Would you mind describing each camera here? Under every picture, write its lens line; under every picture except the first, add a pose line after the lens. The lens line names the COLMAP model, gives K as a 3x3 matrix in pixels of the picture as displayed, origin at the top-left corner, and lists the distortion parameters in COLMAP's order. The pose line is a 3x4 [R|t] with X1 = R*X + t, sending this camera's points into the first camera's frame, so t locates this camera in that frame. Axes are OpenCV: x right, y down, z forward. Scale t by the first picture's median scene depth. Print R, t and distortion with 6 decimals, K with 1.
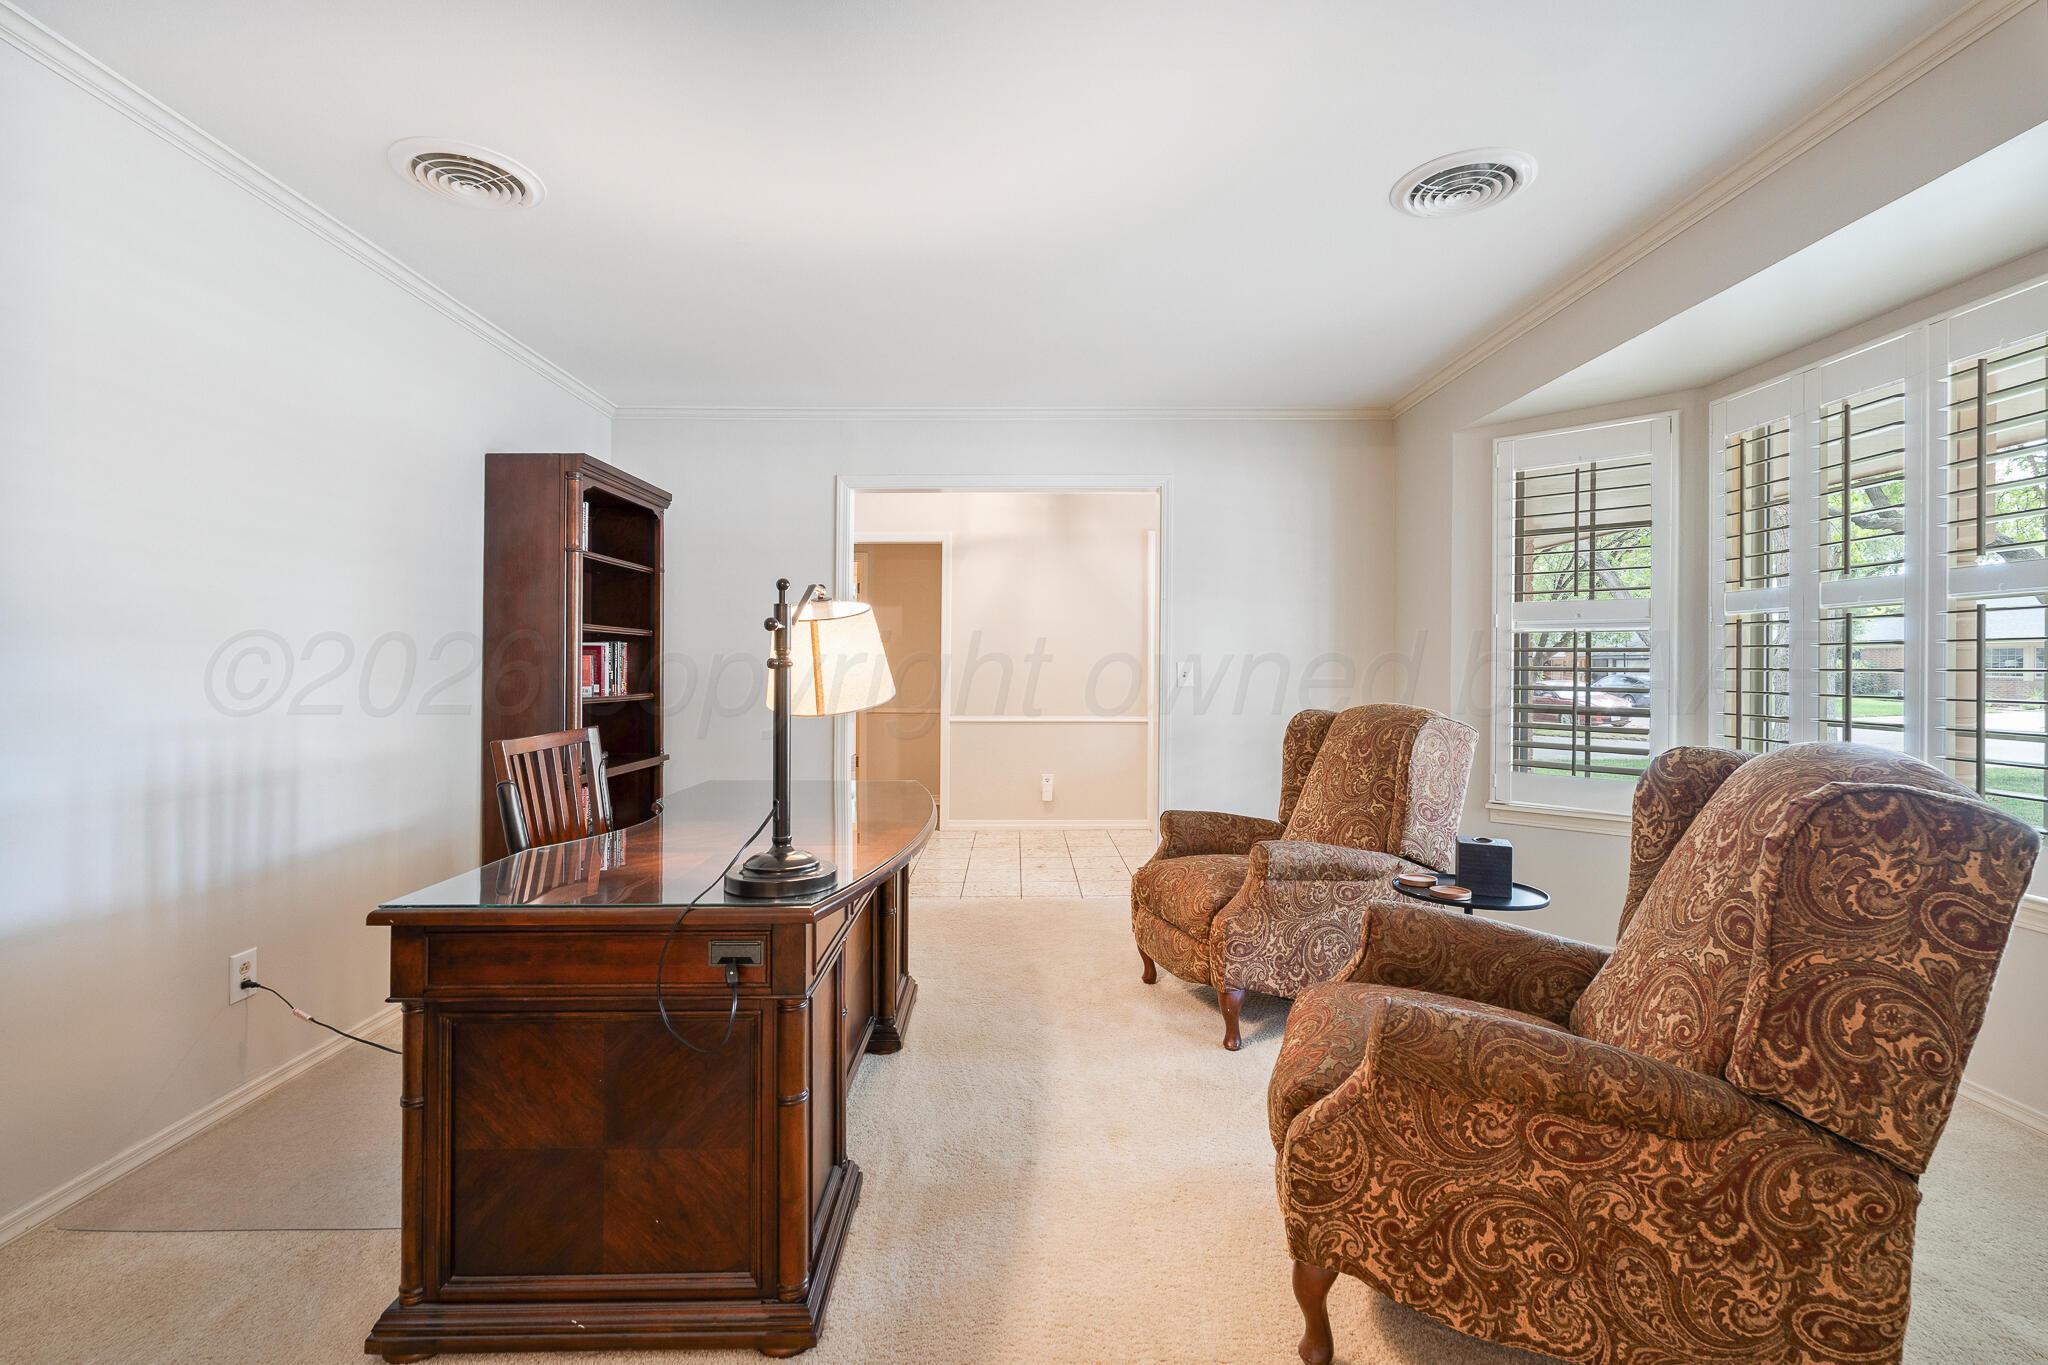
lens RADIAL K [[914.1, 0, 1029.0], [0, 914.1, 668.6], [0, 0, 1]] dist [-0.006527, 0.001545]
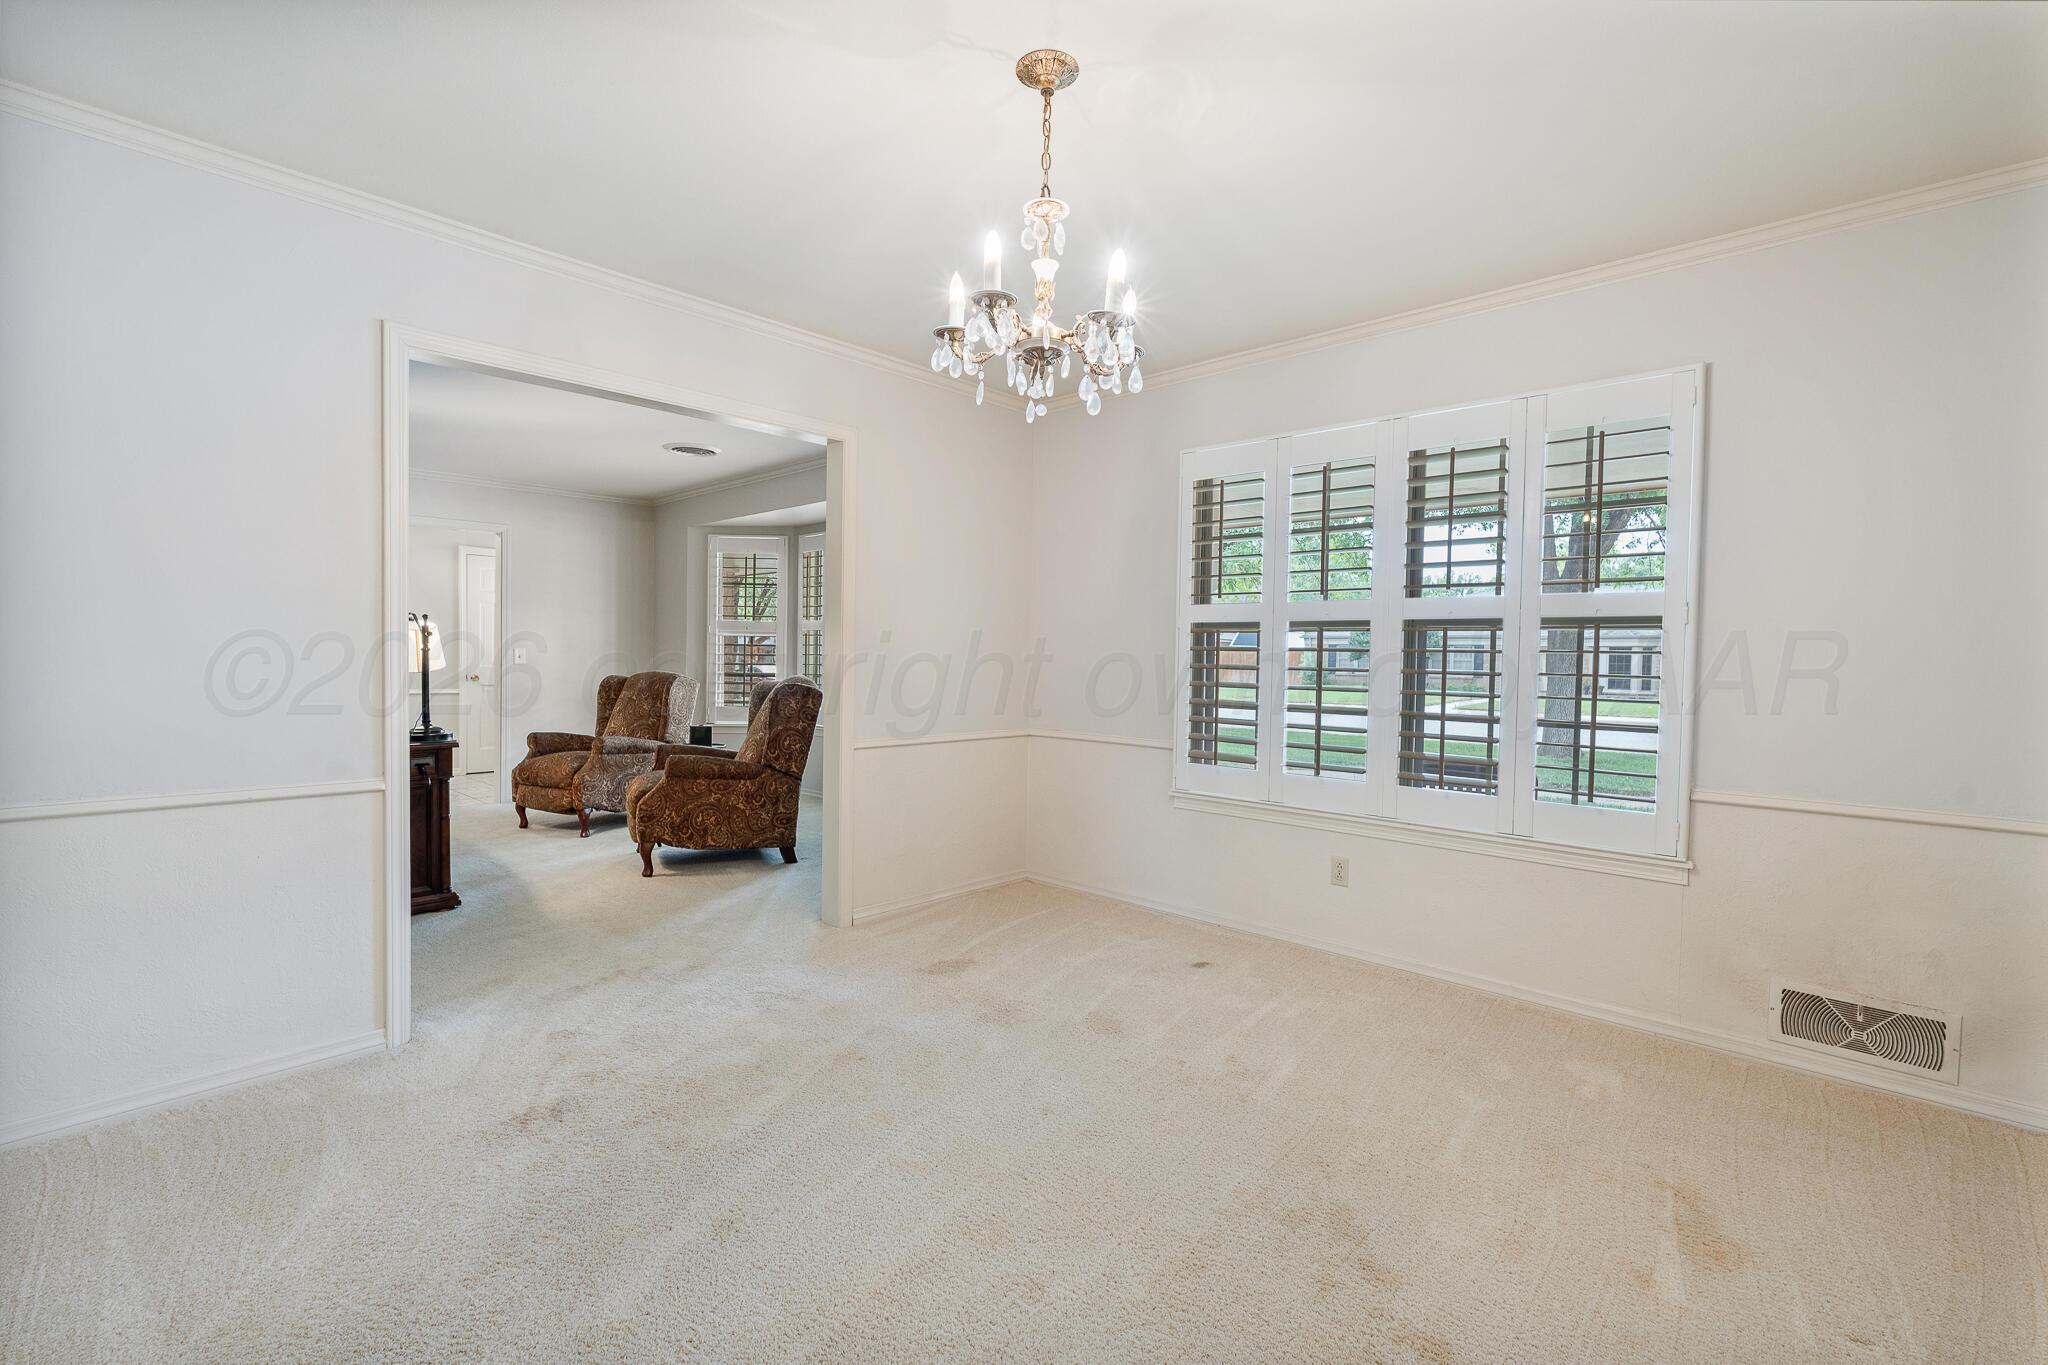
lens RADIAL K [[914.1, 0, 1026.4], [0, 914.1, 678.3], [0, 0, 1]] dist [-0.006527, 0.001545]
pose [[0.701316, -0.009755, 0.712784, -0.528047], [-0.008988, 0.999706, 0.022525, 0.002428], [-0.712794, -0.022204, 0.701022, -1.112886]]
